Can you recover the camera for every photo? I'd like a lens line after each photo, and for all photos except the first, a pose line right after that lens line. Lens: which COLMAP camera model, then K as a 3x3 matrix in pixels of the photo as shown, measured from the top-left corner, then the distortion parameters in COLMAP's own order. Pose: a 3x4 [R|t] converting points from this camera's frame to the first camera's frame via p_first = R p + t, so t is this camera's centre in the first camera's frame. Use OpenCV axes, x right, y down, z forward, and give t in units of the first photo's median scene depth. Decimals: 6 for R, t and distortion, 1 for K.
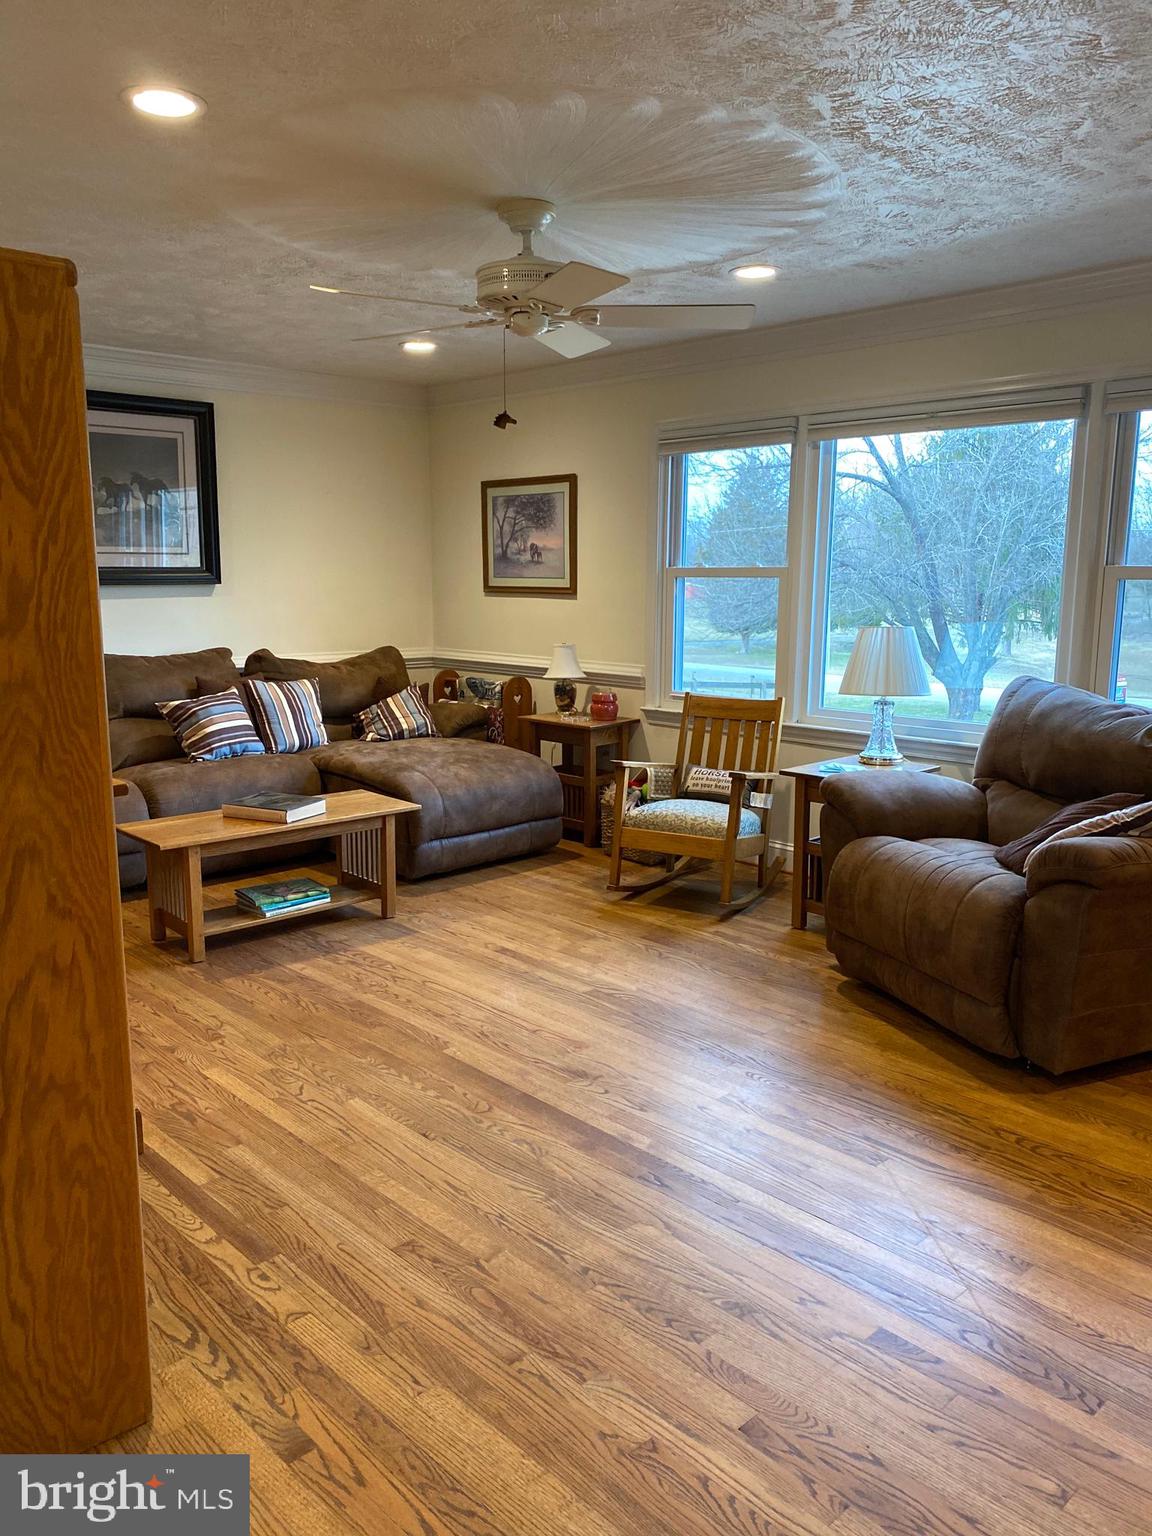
lens RADIAL K [[1165.7, 0, 580.2], [0, 1165.7, 770.5], [0, 0, 1]] dist [0.036412, -0.026238]
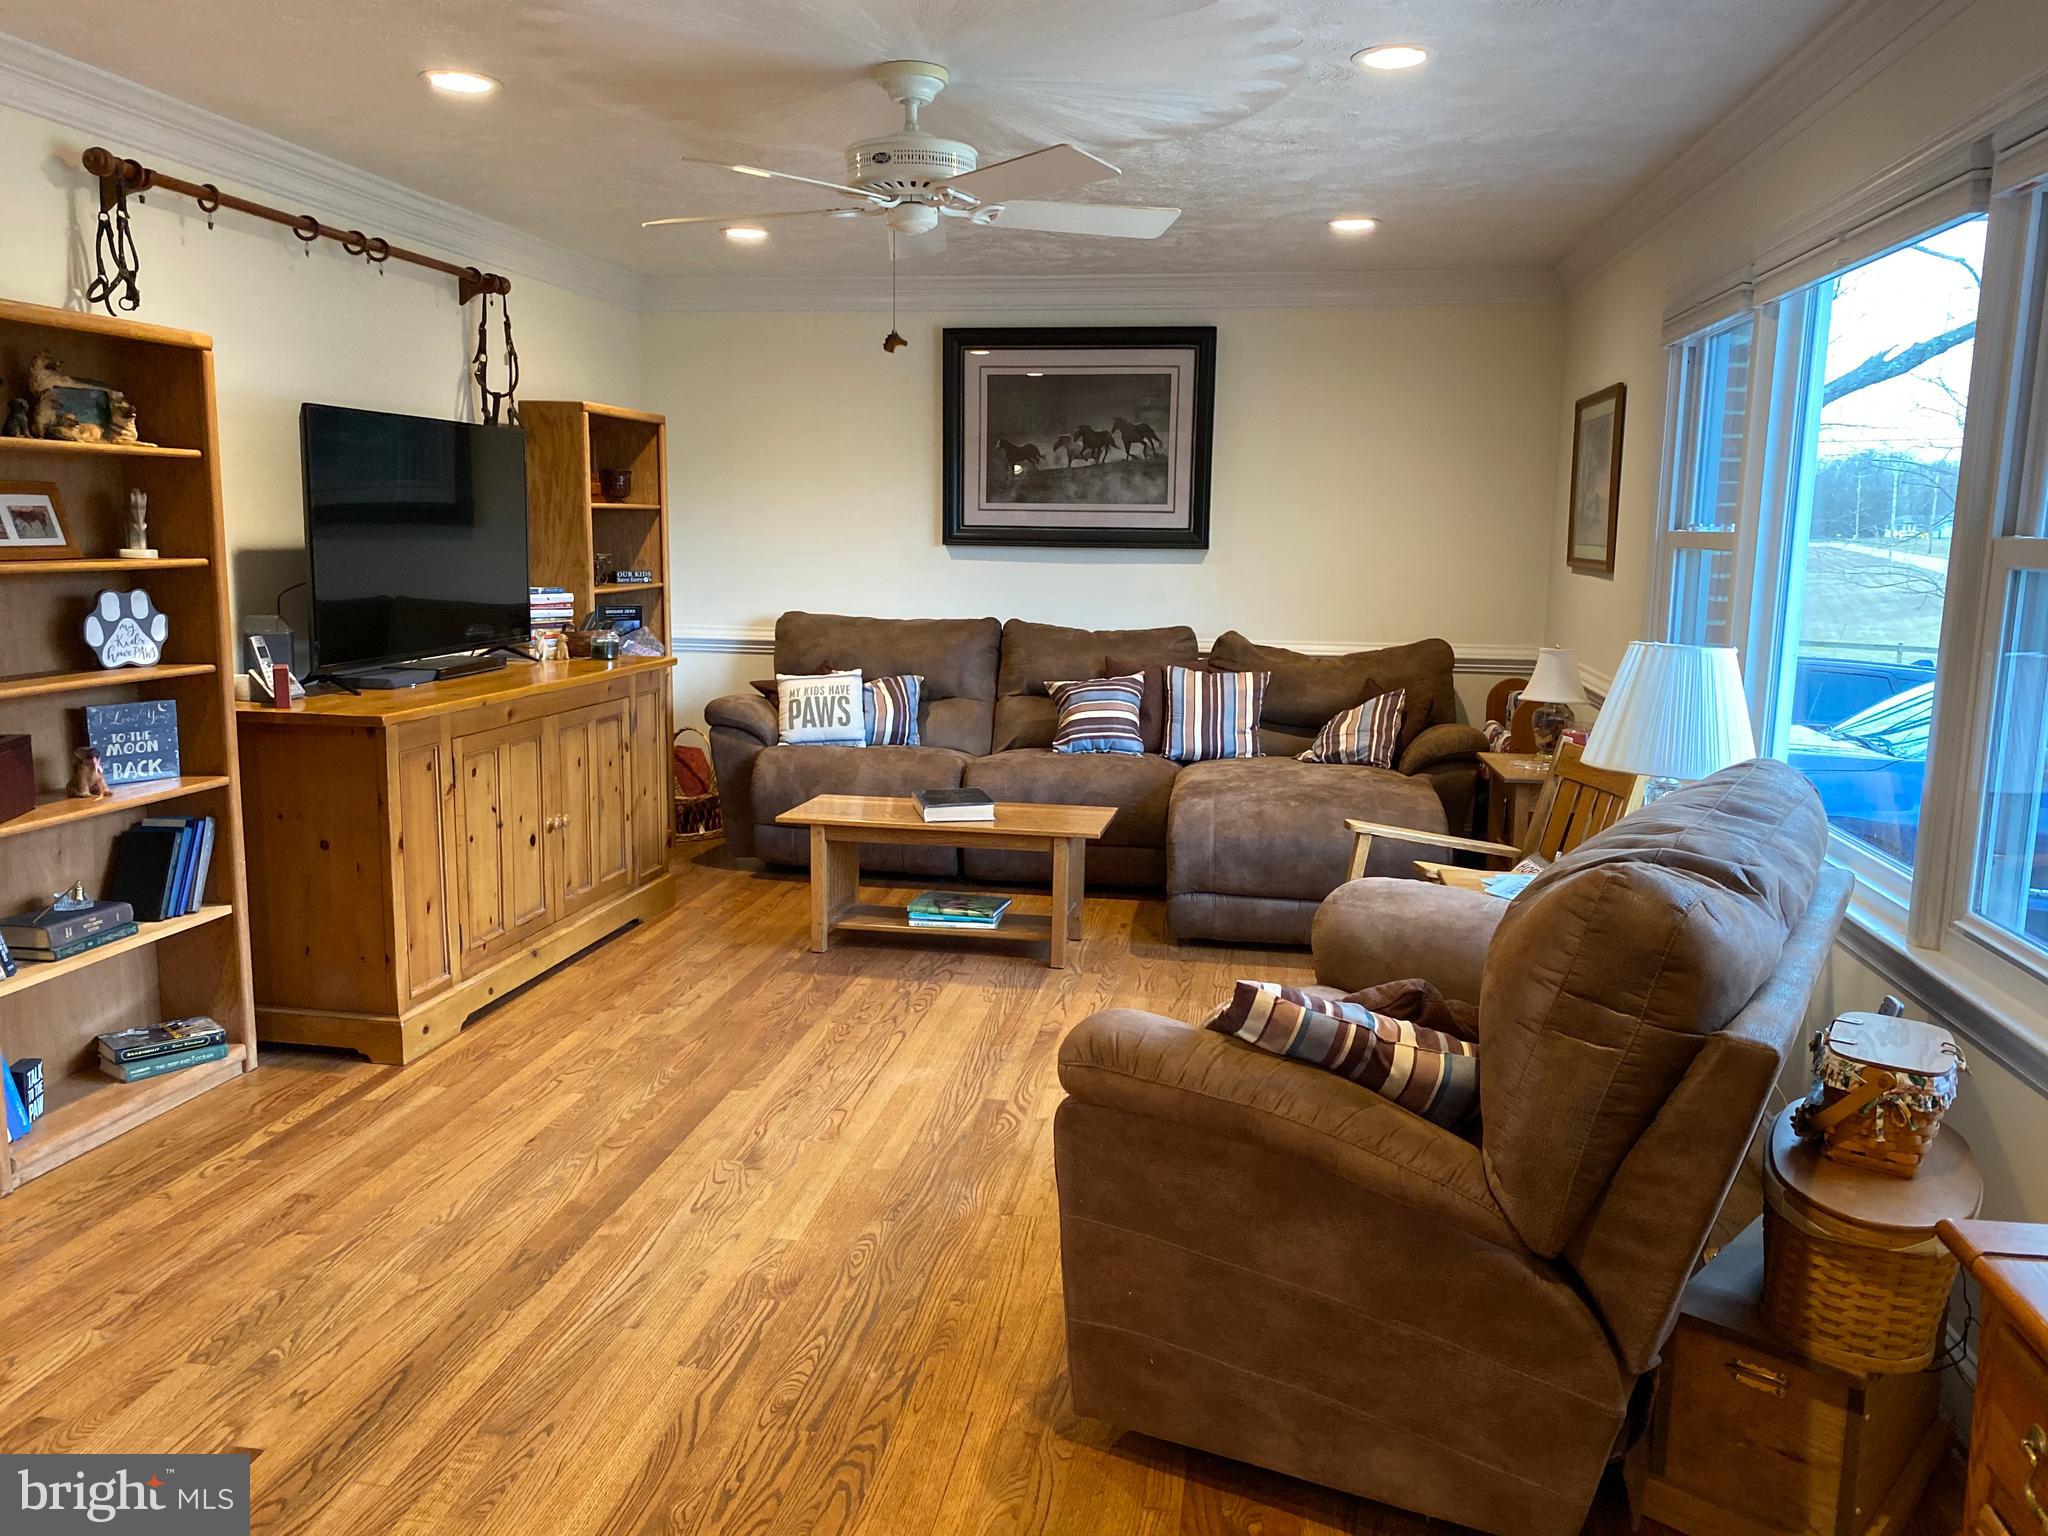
lens RADIAL K [[1554.3, 0, 1031.0], [0, 1554.3, 758.3], [0, 0, 1]] dist [0.036412, -0.026238]
pose [[0.605075, 0.125217, -0.786260, 0.721644], [-0.145404, 0.988326, 0.045501, -0.067879], [0.782779, 0.086794, 0.616218, 0.368336]]
